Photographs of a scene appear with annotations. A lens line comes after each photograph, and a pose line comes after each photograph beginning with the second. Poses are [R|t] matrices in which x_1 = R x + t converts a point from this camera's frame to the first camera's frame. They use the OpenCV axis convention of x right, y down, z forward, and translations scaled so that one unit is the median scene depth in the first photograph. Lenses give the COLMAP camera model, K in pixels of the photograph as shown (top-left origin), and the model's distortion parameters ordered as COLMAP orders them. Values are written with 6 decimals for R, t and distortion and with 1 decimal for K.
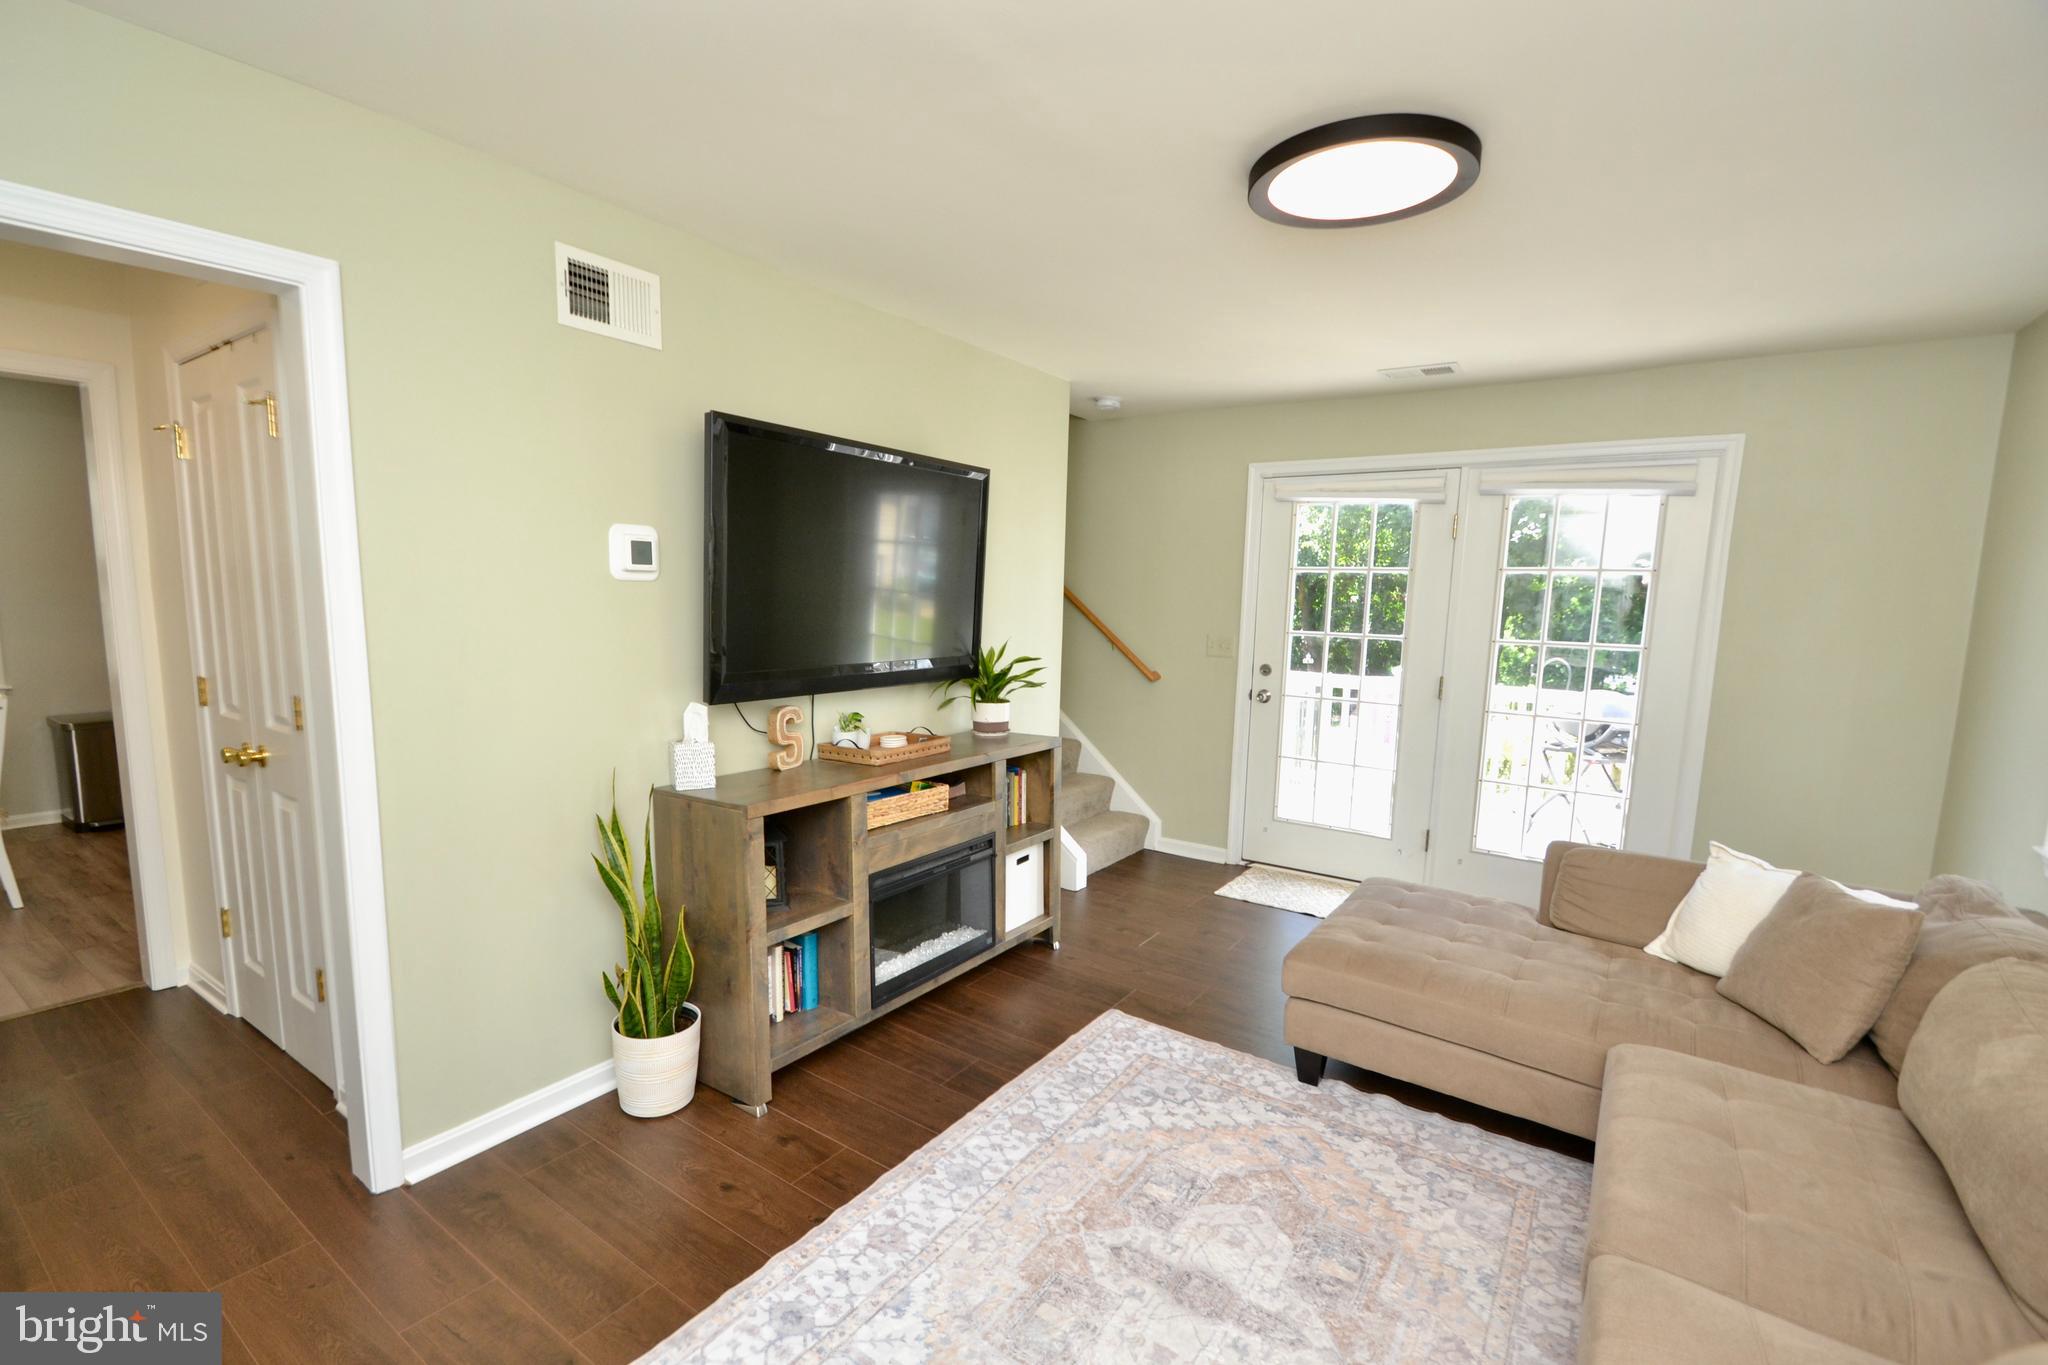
lens RADIAL K [[897.8, 0, 987.1], [0, 897.8, 710.0], [0, 0, 1]] dist [0.000275, -0.000332]
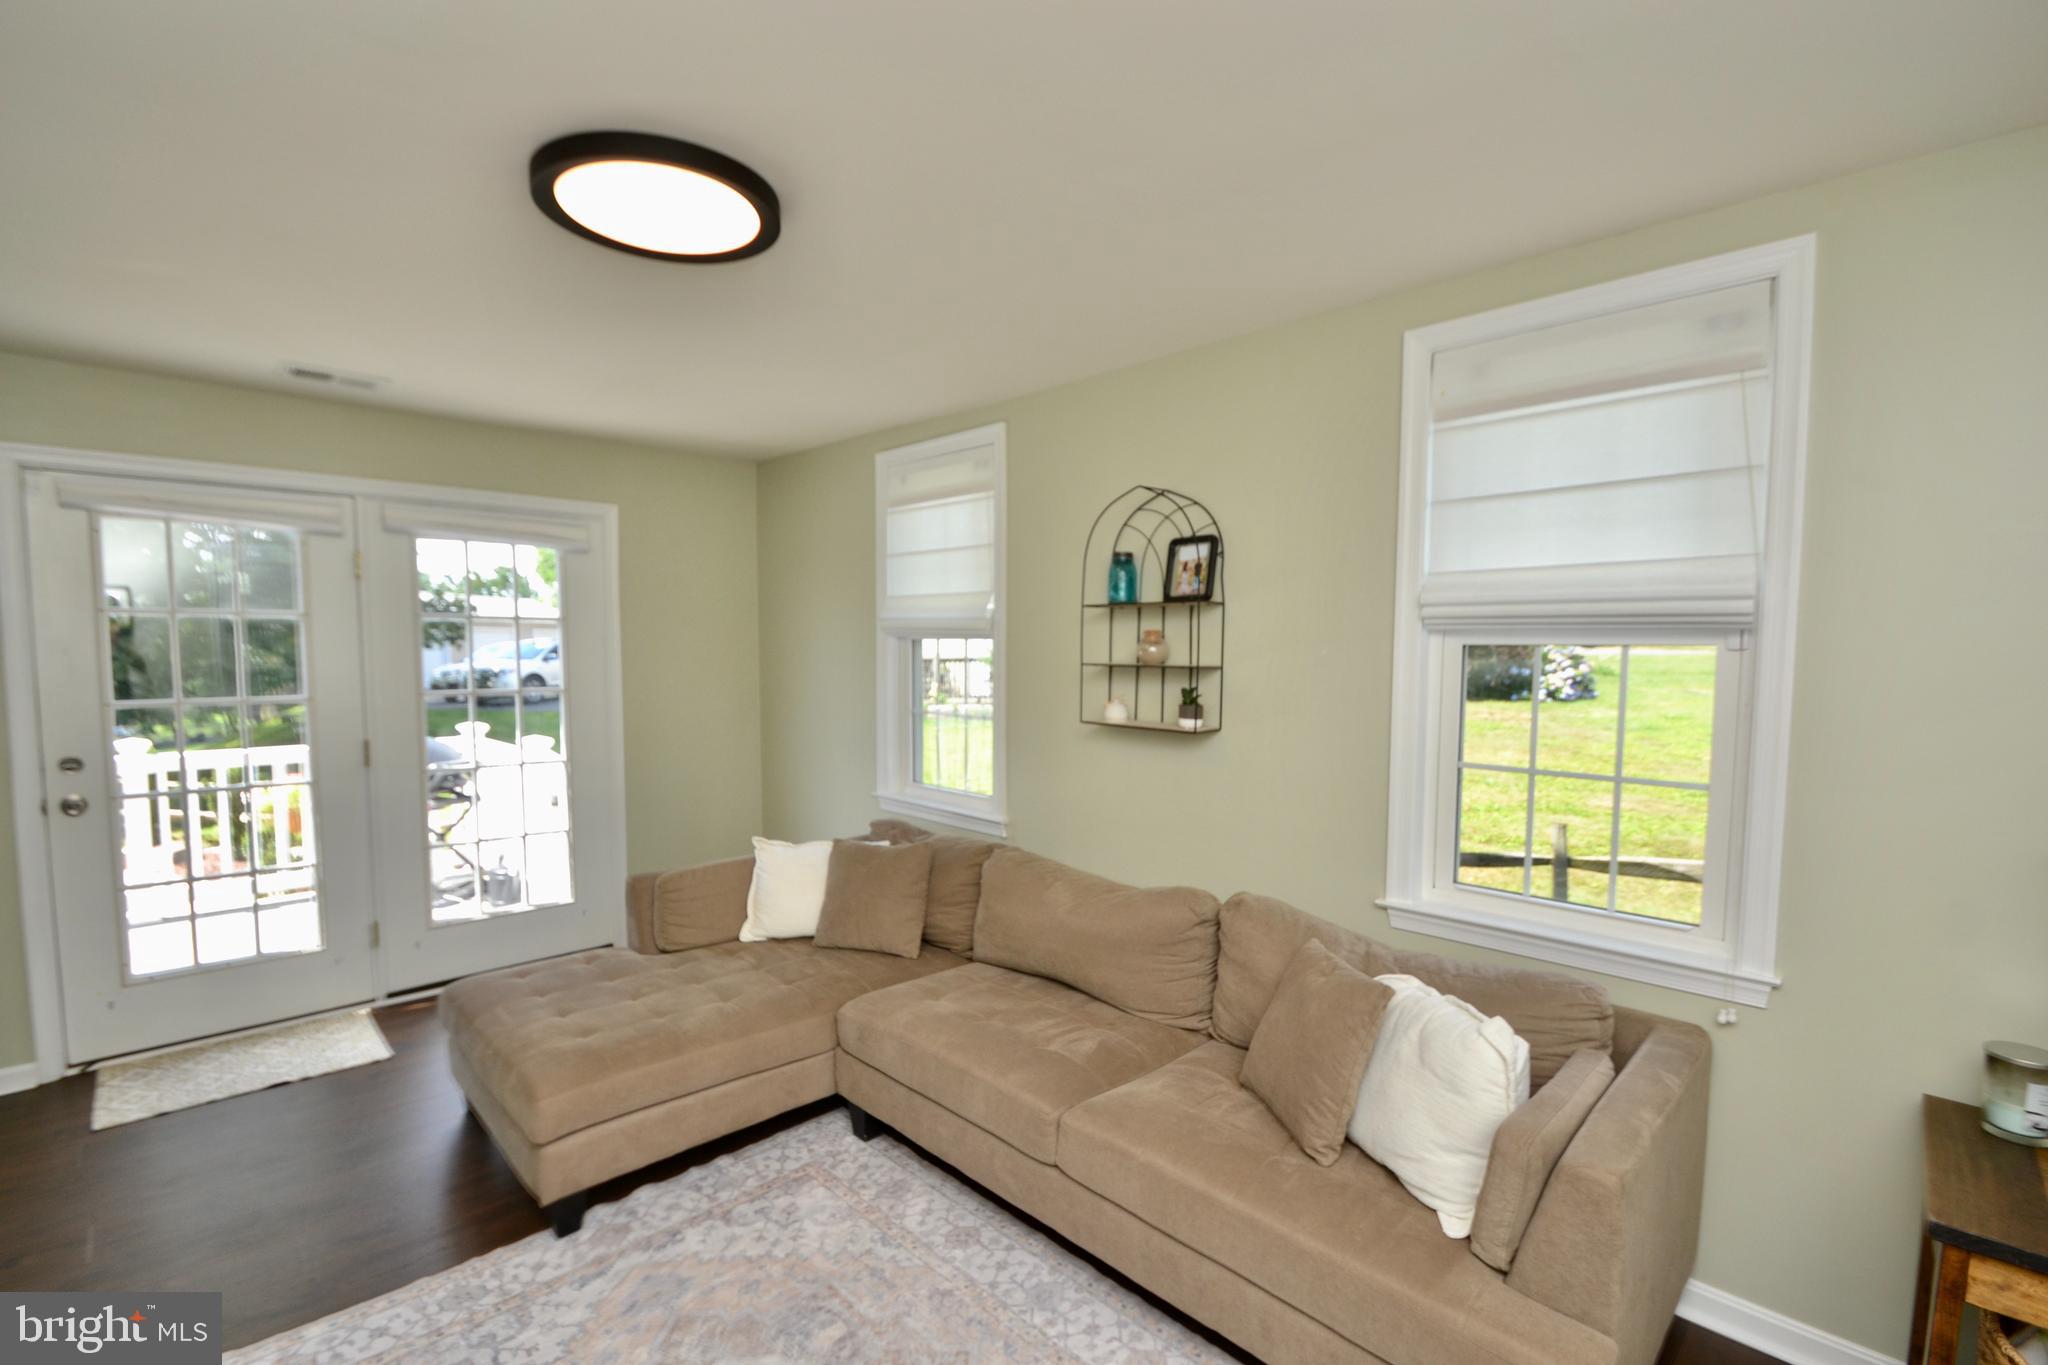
lens RADIAL K [[893.3, 0, 1017.0], [0, 893.3, 719.8], [0, 0, 1]] dist [0.000799, -0.016772]
pose [[0.164047, -0.091761, 0.982175, -0.336613], [0.131026, 0.988869, 0.070502, -0.054181], [-0.977712, 0.117125, 0.174244, 0.408530]]
